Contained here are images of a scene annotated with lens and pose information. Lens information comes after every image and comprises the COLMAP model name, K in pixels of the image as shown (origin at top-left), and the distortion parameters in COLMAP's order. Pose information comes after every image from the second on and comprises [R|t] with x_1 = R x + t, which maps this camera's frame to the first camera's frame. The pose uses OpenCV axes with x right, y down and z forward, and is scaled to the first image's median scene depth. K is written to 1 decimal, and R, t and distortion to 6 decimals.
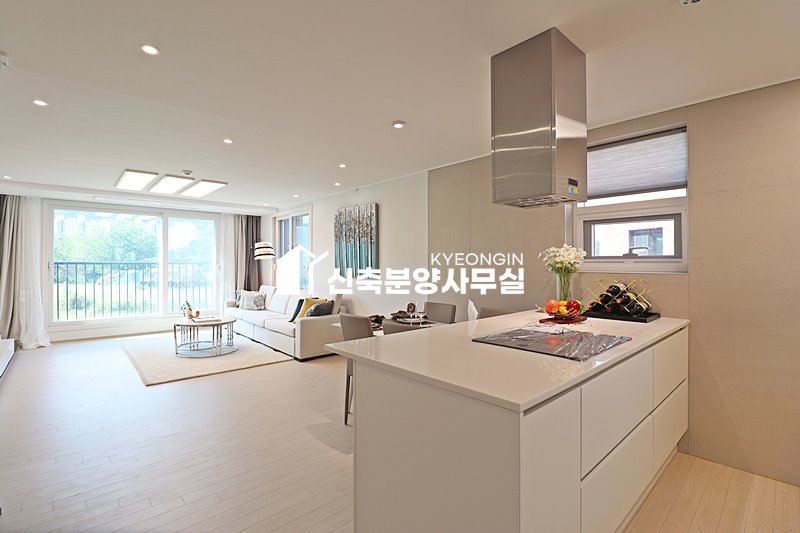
lens RADIAL K [[369.9, 0, 399.9], [0, 369.9, 260.1], [0, 0, 1]] dist [-0.013537, -0.005534]
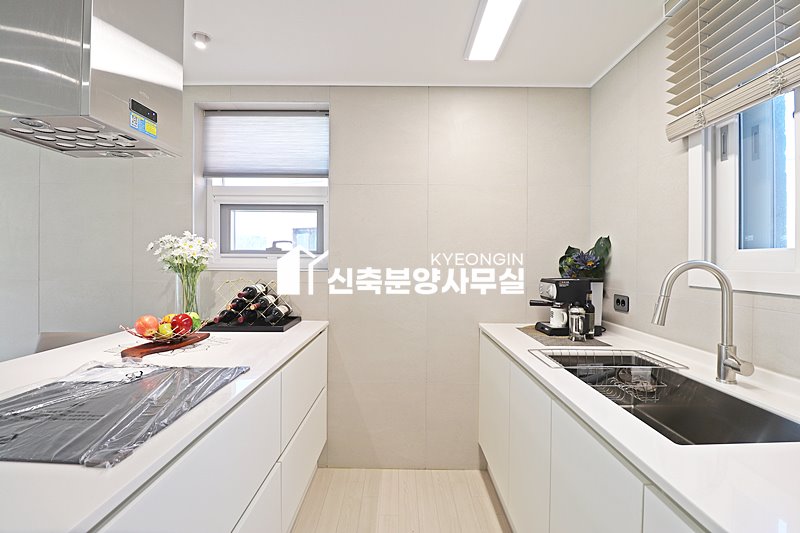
lens RADIAL K [[369.9, 0, 401.2], [0, 369.9, 262.9], [0, 0, 1]] dist [-0.013537, -0.005534]
pose [[0.675755, -0.001161, 0.737125, 0.219073], [-0.012023, 0.999848, 0.012596, 0.003655], [-0.737028, -0.017374, 0.675639, 0.228641]]
